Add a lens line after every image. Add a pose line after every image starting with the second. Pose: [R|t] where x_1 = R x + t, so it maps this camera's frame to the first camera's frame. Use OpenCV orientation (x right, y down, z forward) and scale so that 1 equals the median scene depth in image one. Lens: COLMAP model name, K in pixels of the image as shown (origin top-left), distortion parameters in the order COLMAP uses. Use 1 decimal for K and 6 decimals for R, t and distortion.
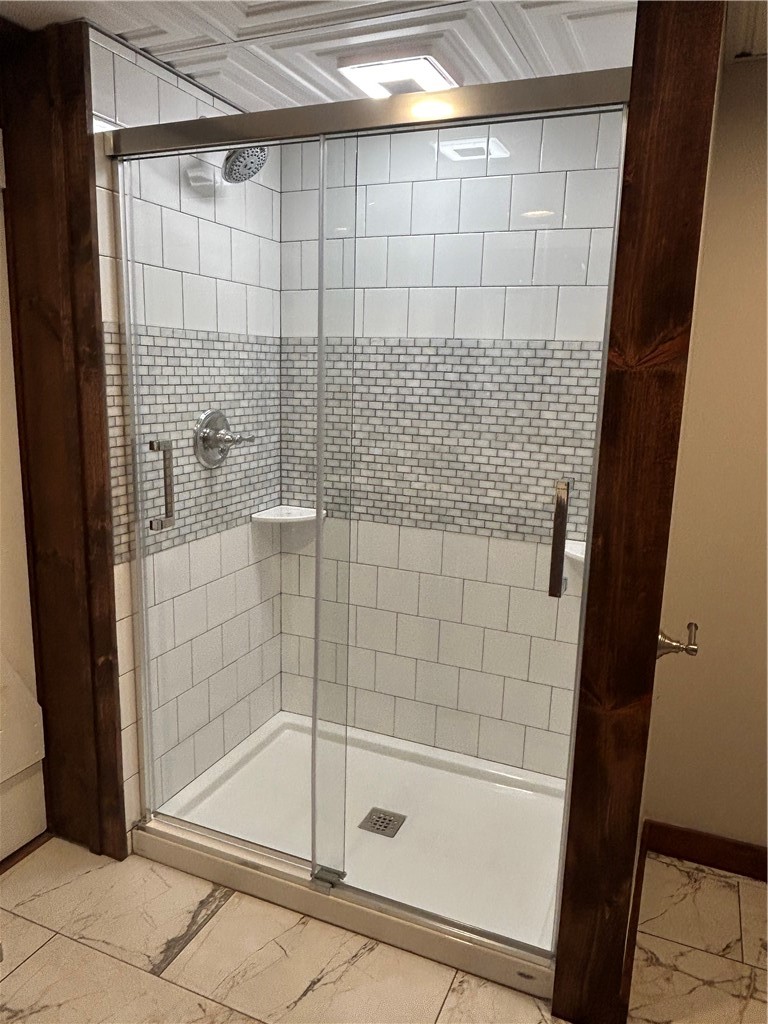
lens RADIAL K [[722.4, 0, 386.6], [0, 722.4, 514.9], [0, 0, 1]] dist [-0.001911, -0.006325]
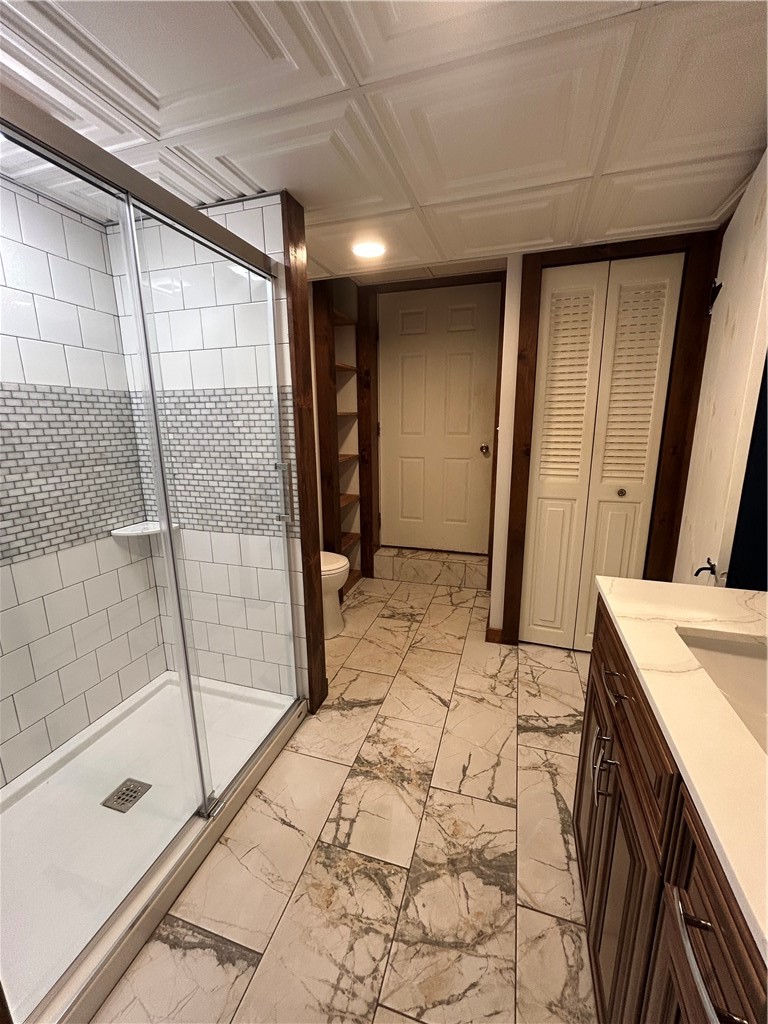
lens RADIAL K [[414.8, 0, 386.9], [0, 414.8, 508.5], [0, 0, 1]] dist [0.001248, -0.000144]
pose [[-0.104880, -0.248966, 0.962817, -0.587599], [0.187334, 0.945878, 0.264992, -0.122357], [-0.976681, 0.208161, -0.052564, 0.513004]]
